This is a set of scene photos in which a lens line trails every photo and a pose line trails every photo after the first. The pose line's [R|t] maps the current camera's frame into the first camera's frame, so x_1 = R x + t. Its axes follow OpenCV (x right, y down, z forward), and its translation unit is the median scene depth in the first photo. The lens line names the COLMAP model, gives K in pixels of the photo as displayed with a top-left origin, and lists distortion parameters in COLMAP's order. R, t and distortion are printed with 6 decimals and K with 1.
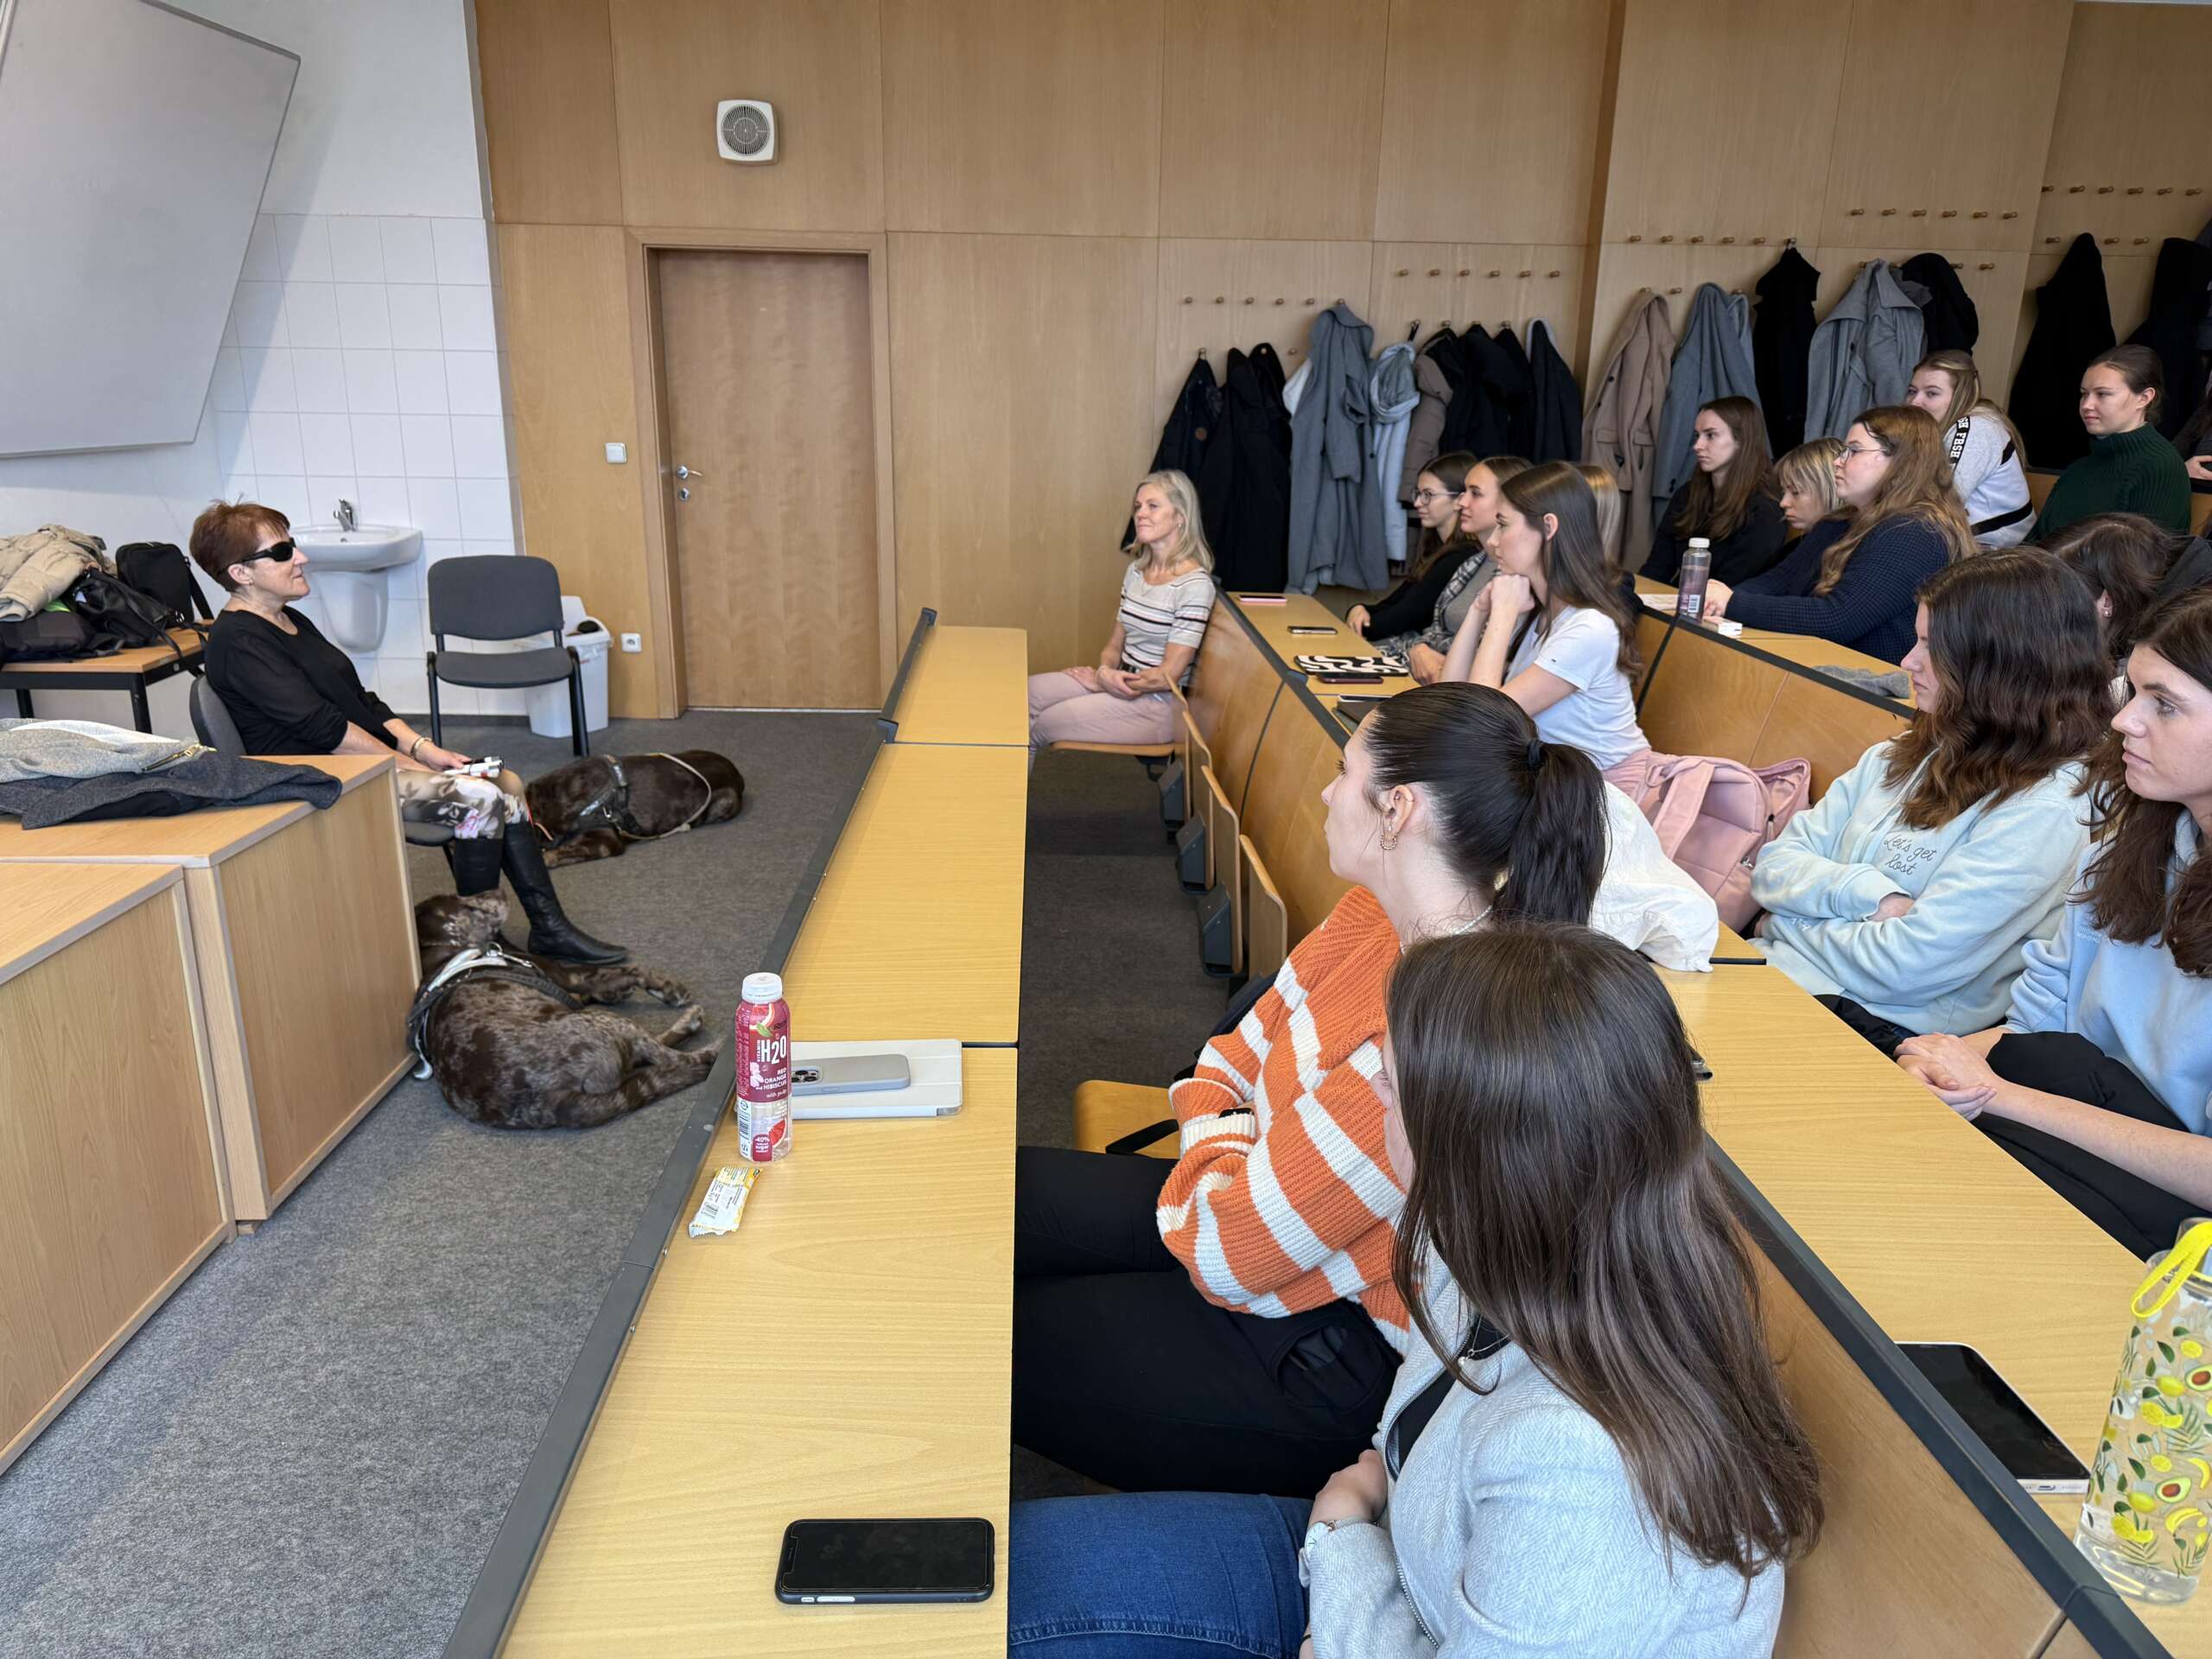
lens RADIAL K [[1540.0, 0, 1106.5], [0, 1540.0, 823.1], [0, 0, 1]] dist [-0.026008, -0.016716]
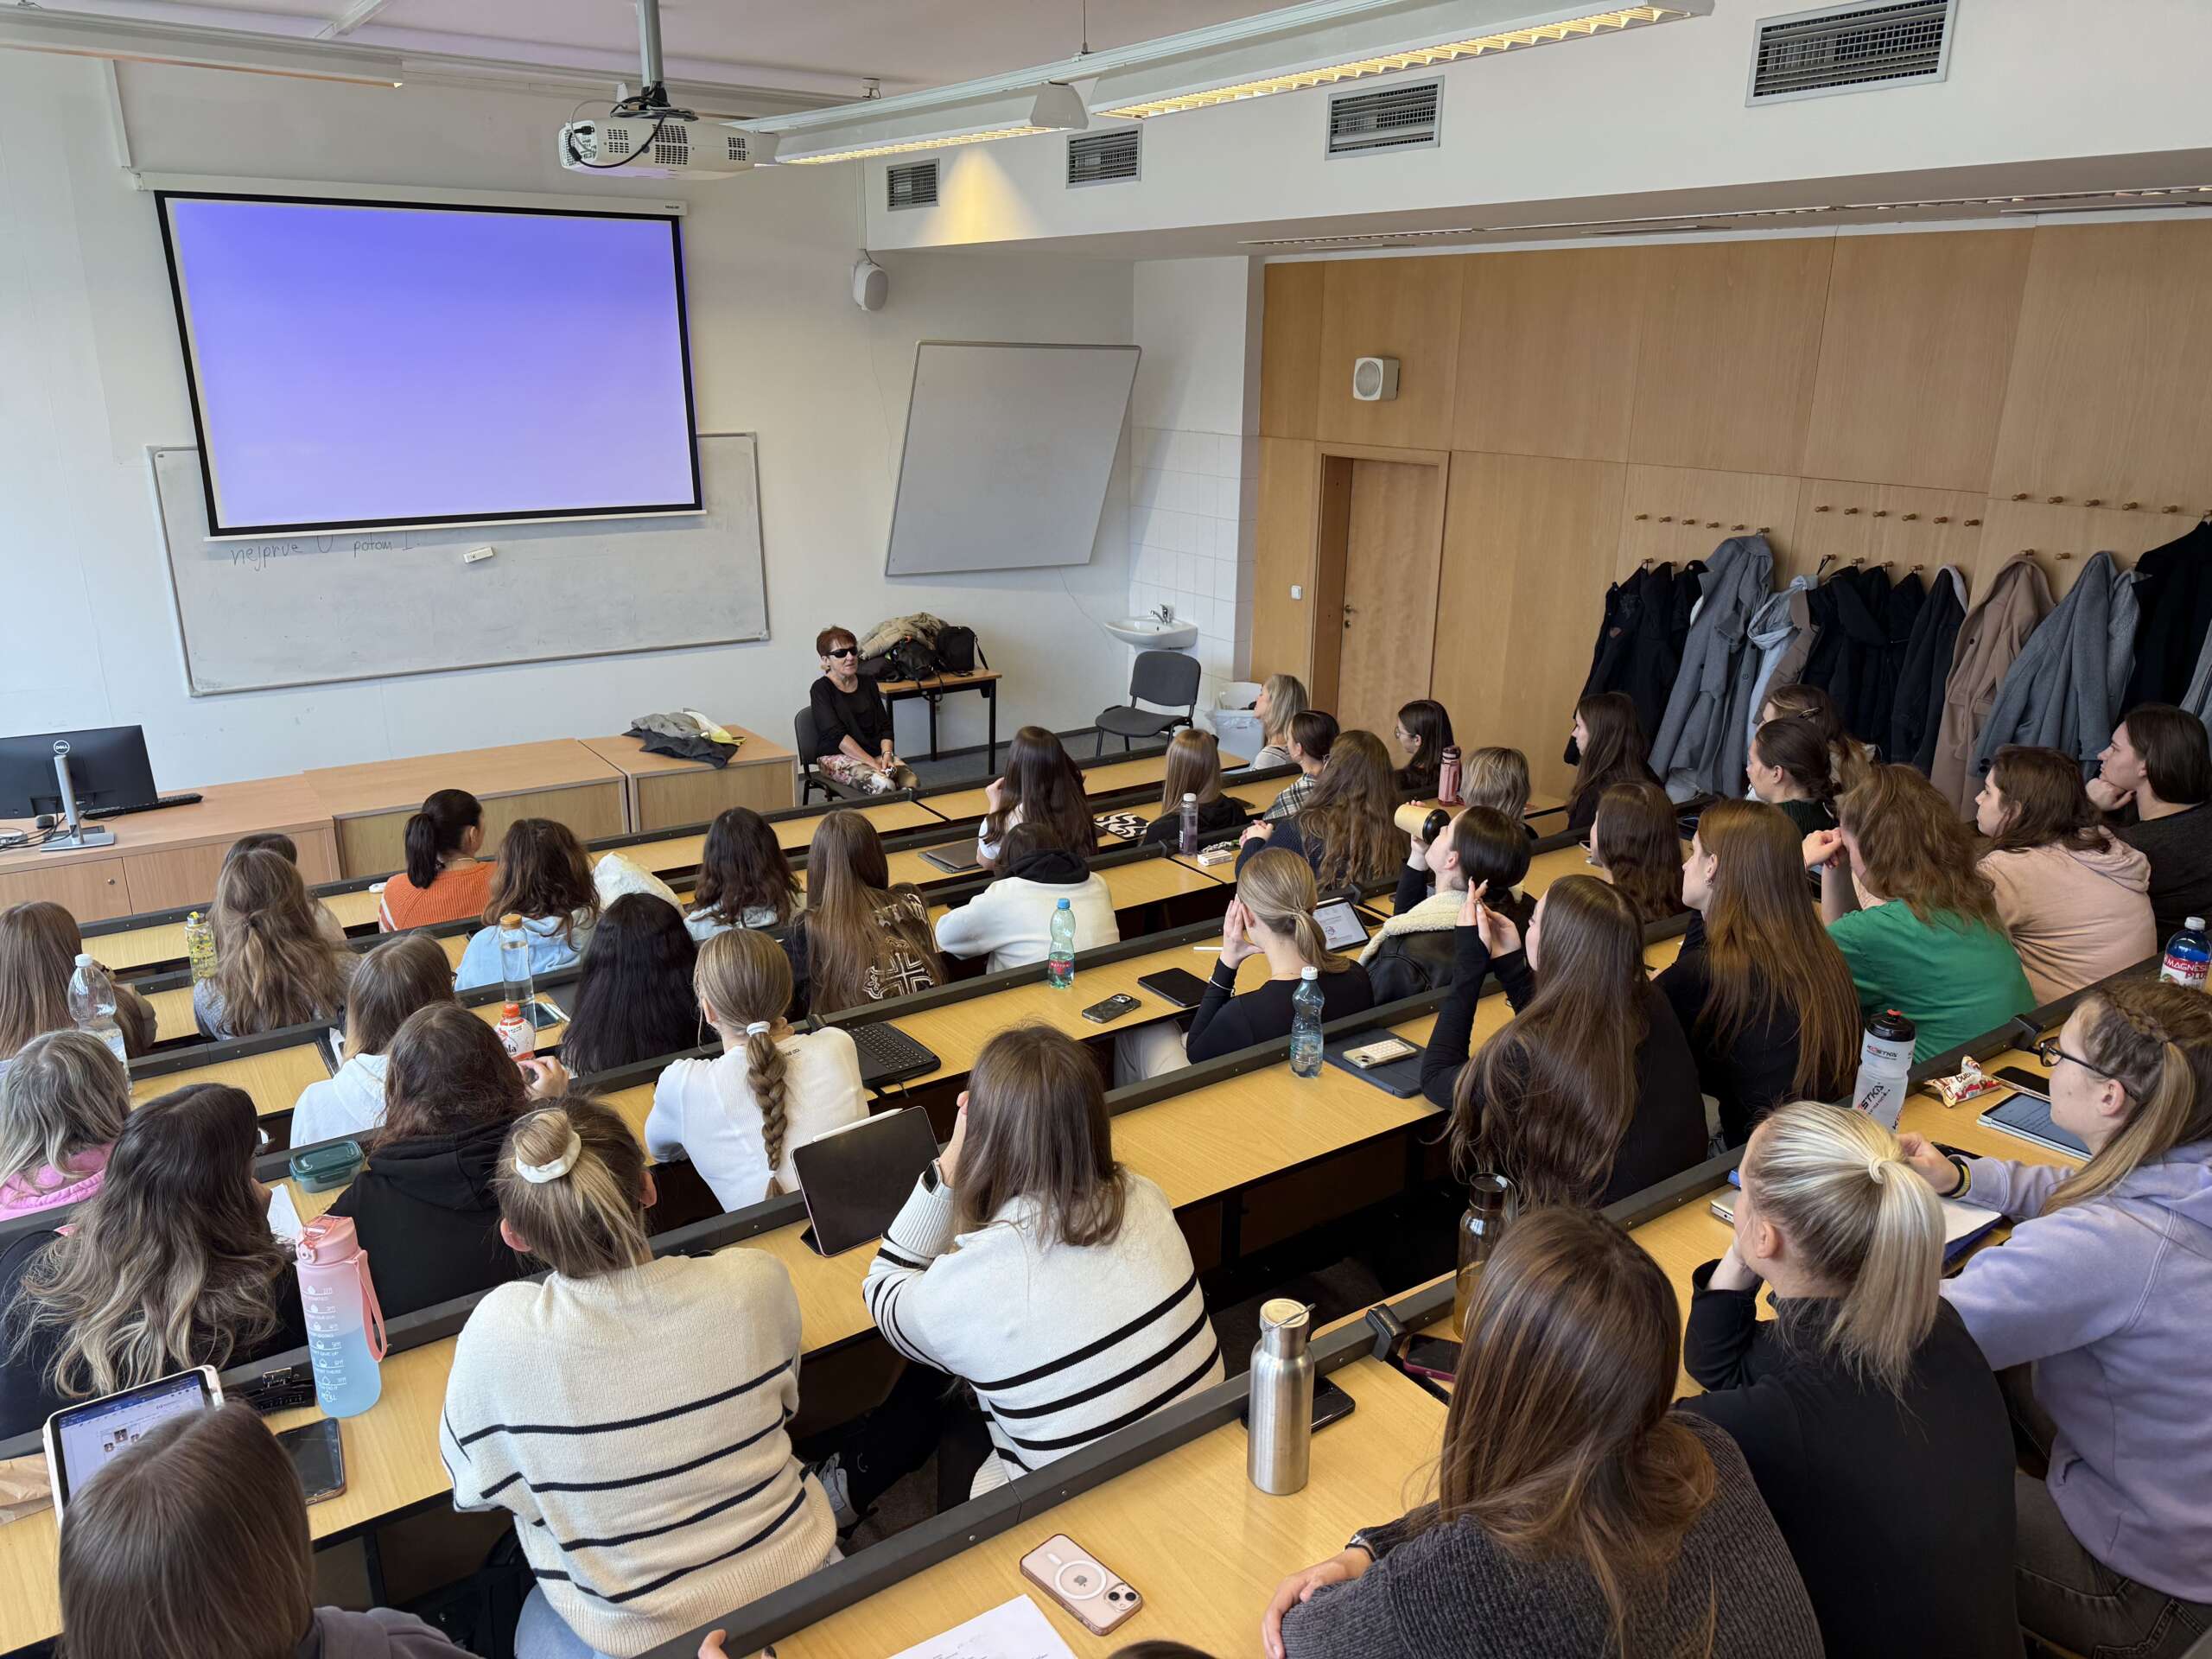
lens RADIAL K [[1540.0, 0, 1103.3], [0, 1540.0, 843.5], [0, 0, 1]] dist [-0.026008, -0.016716]
pose [[0.501420, 0.255820, -0.826519, 0.853898], [-0.231014, 0.960192, 0.157046, -0.196547], [0.833793, 0.112192, 0.540557, 0.080292]]
